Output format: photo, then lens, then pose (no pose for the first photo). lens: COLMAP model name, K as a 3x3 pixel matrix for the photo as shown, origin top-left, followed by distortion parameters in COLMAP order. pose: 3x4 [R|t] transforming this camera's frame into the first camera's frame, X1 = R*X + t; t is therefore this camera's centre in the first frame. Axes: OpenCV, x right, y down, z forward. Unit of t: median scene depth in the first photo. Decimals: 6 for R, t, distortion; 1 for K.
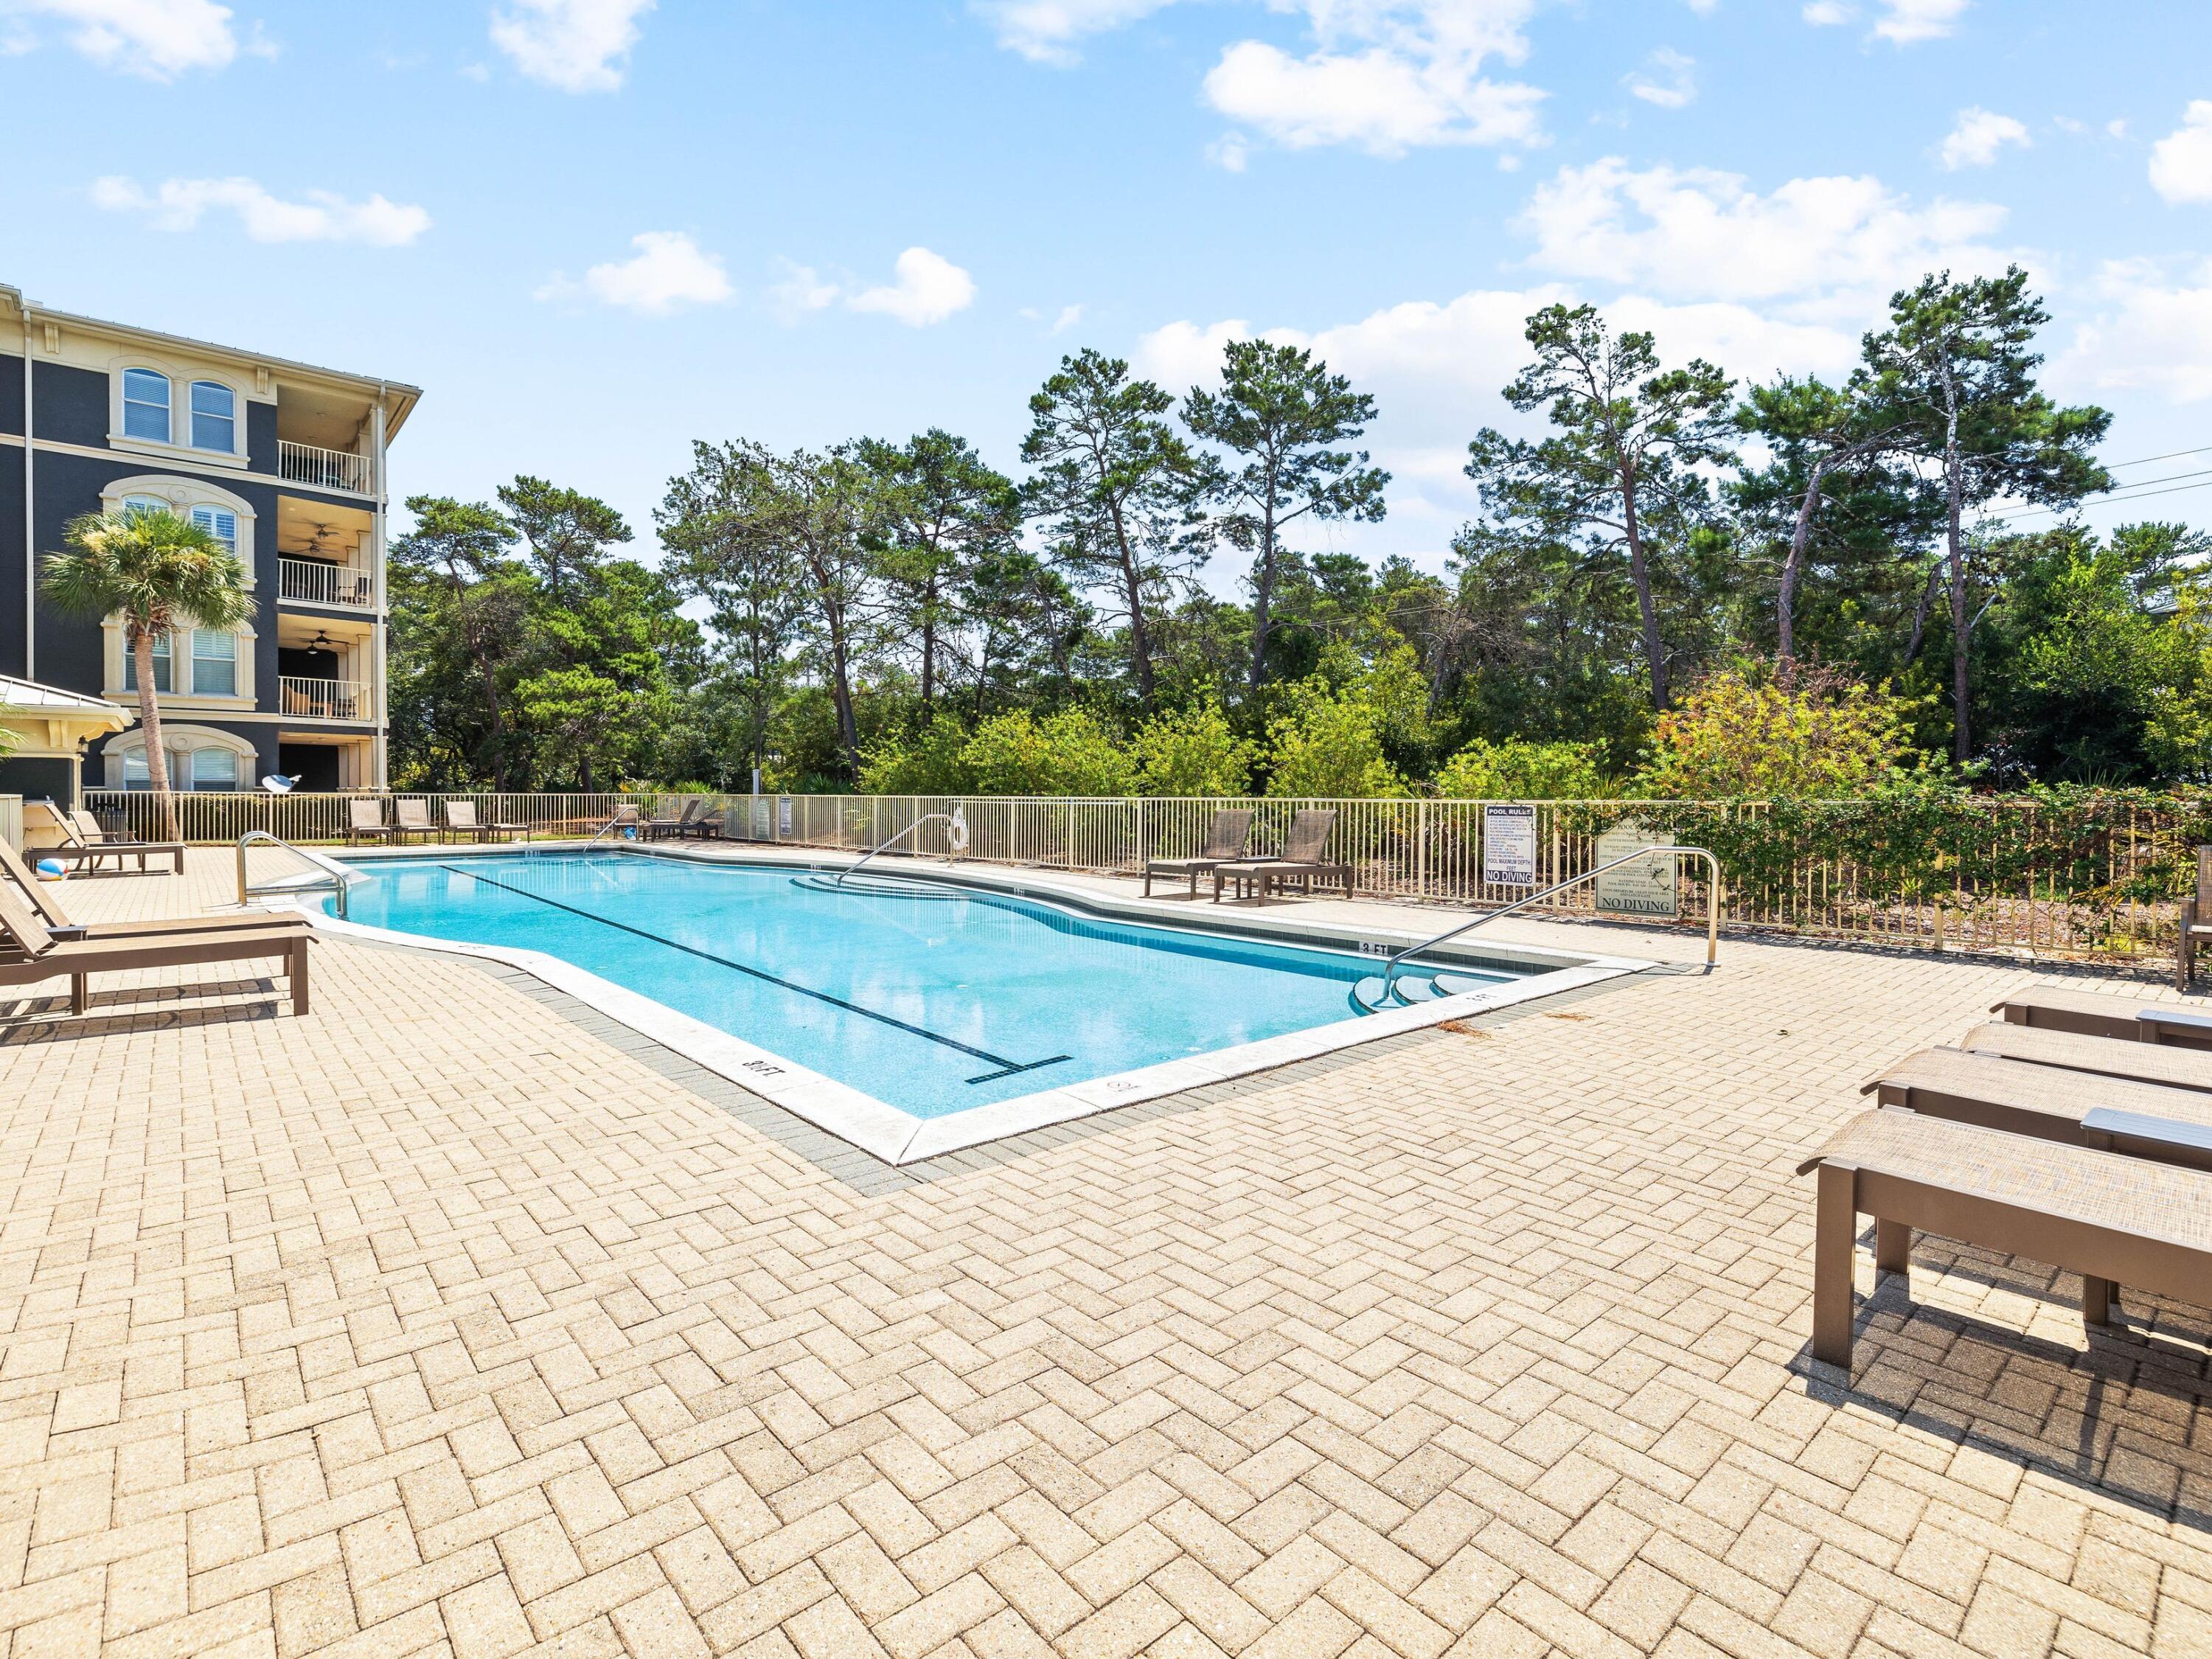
lens RADIAL K [[1051.2, 0, 1090.6], [0, 1051.2, 787.3], [0, 0, 1]] dist [0.000679, 0.000380]
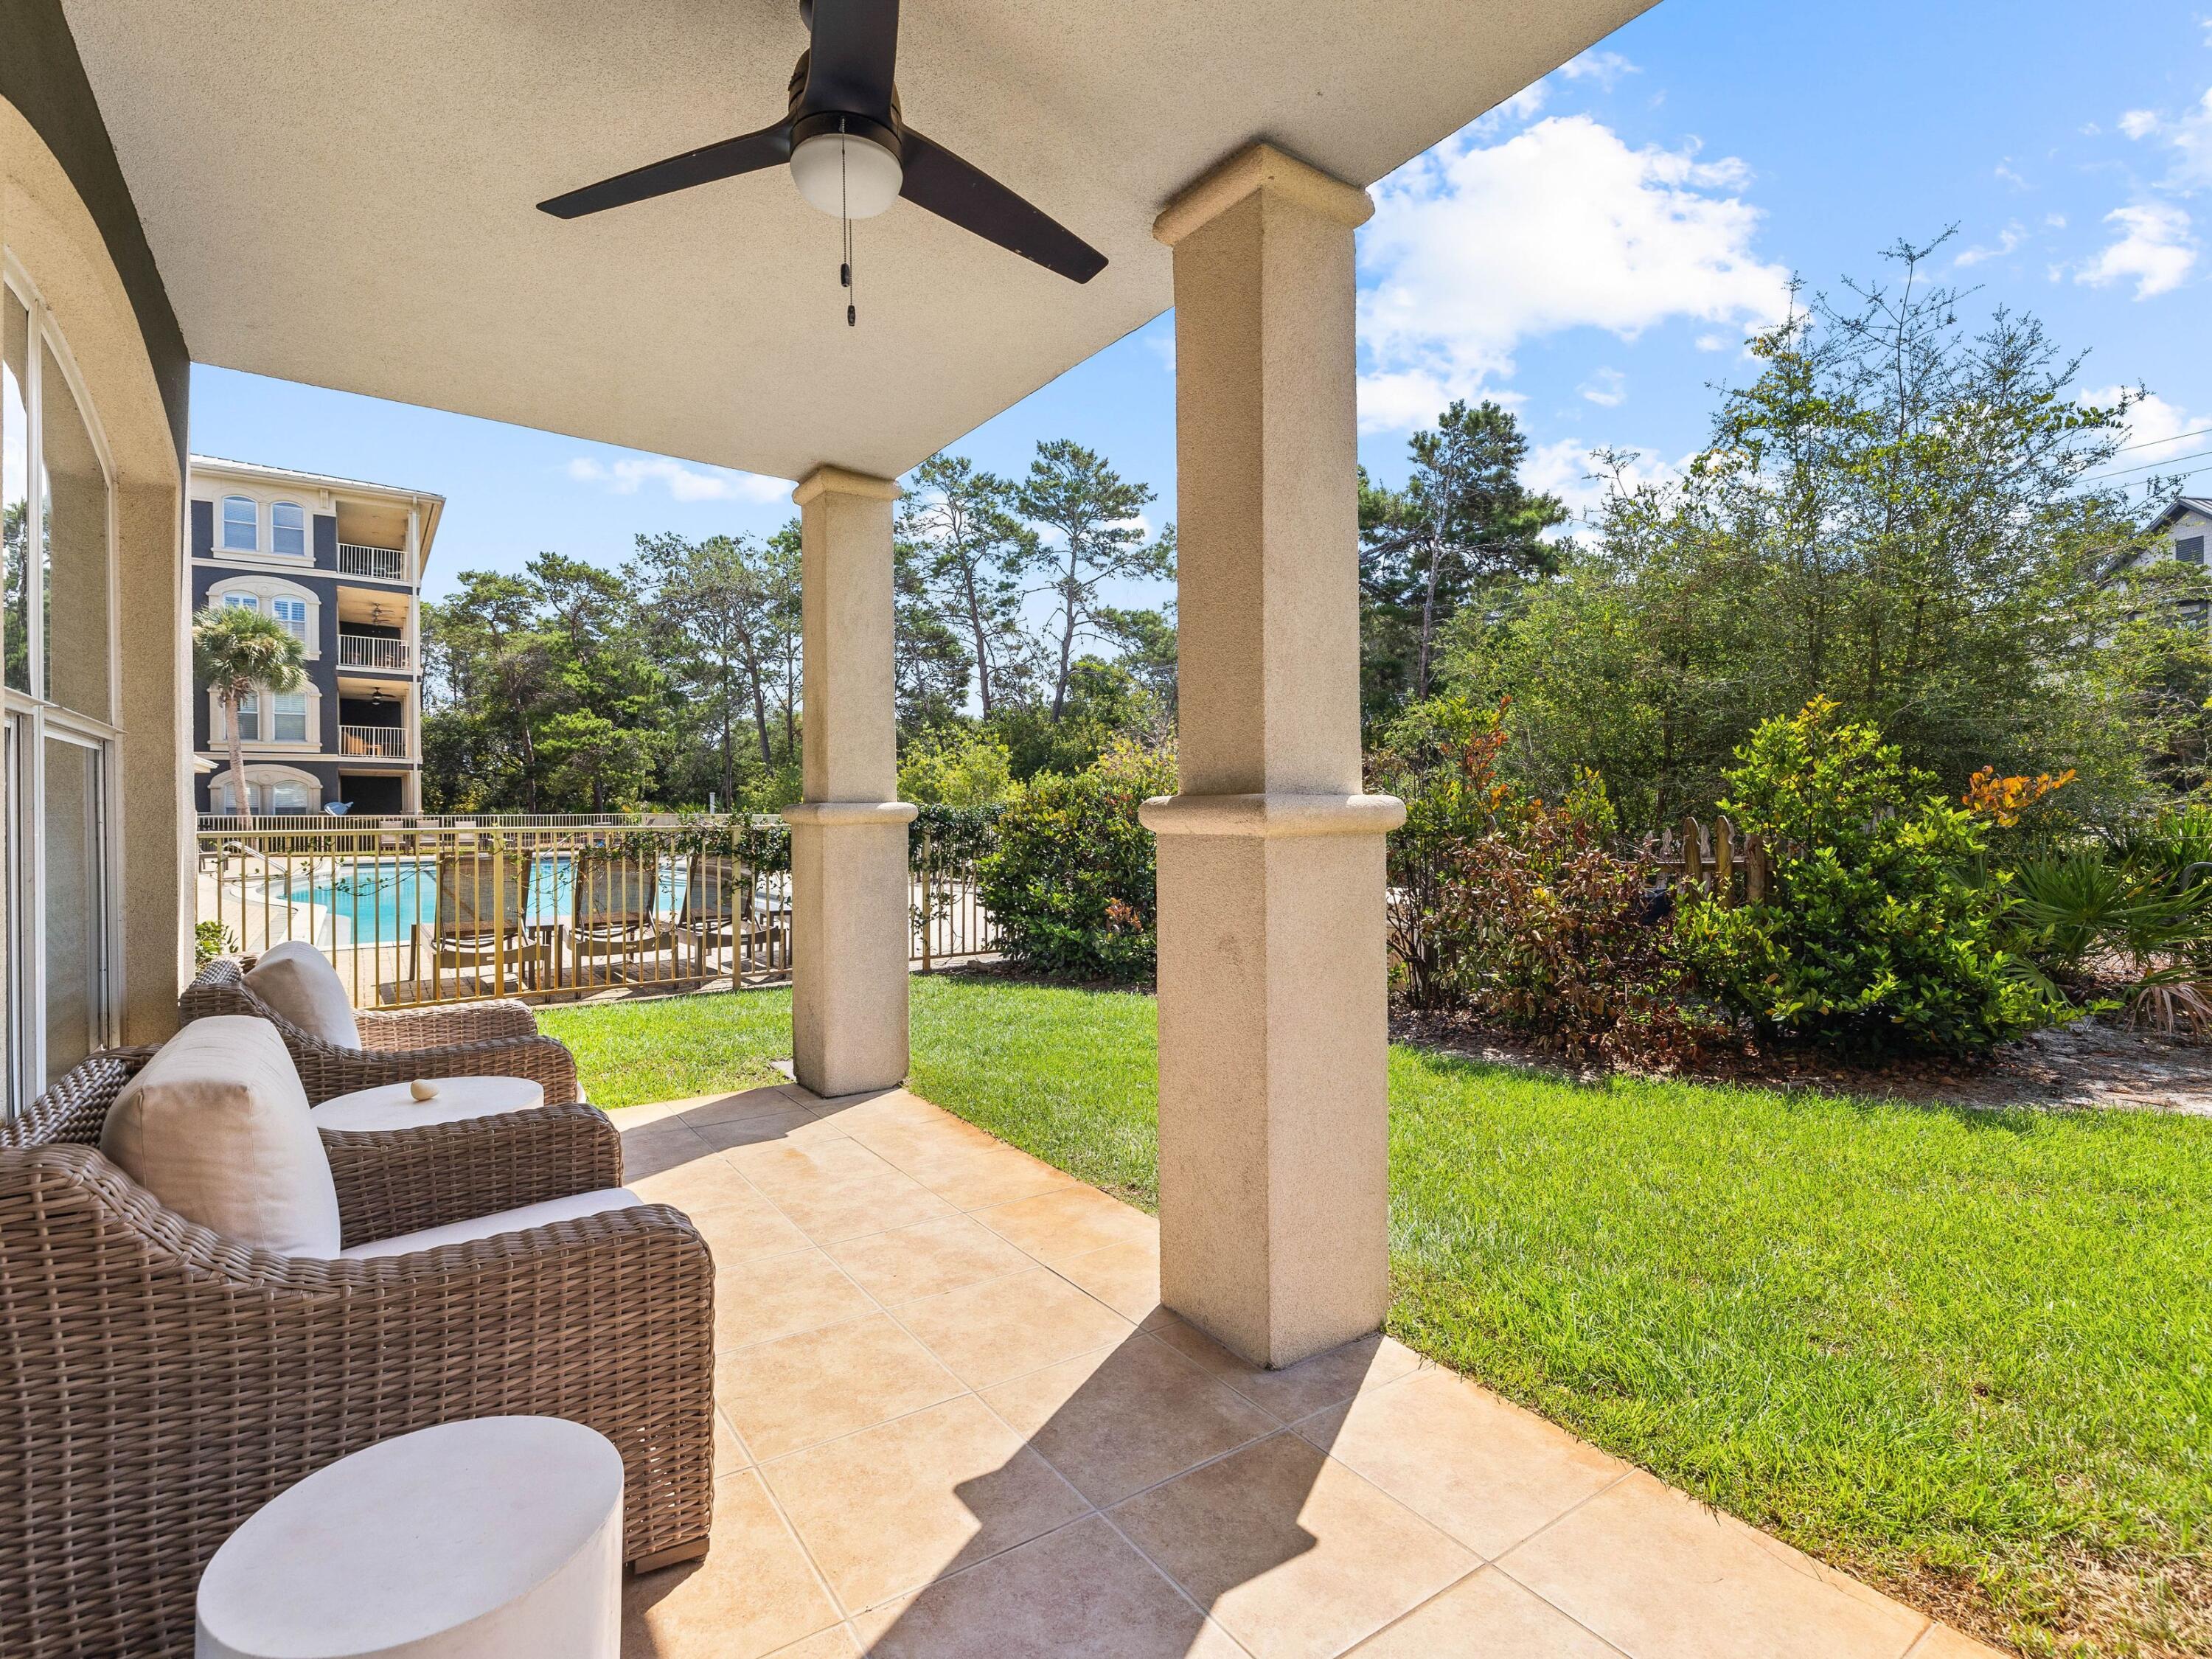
lens RADIAL K [[1064.1, 0, 1103.3], [0, 1064.1, 790.4], [0, 0, 1]] dist [0.001106, -0.000770]
pose [[0.995235, -0.012621, -0.096687, 0.294086], [0.011355, 0.999843, -0.013639, 0.002746], [0.096844, 0.012476, 0.995221, -0.212300]]
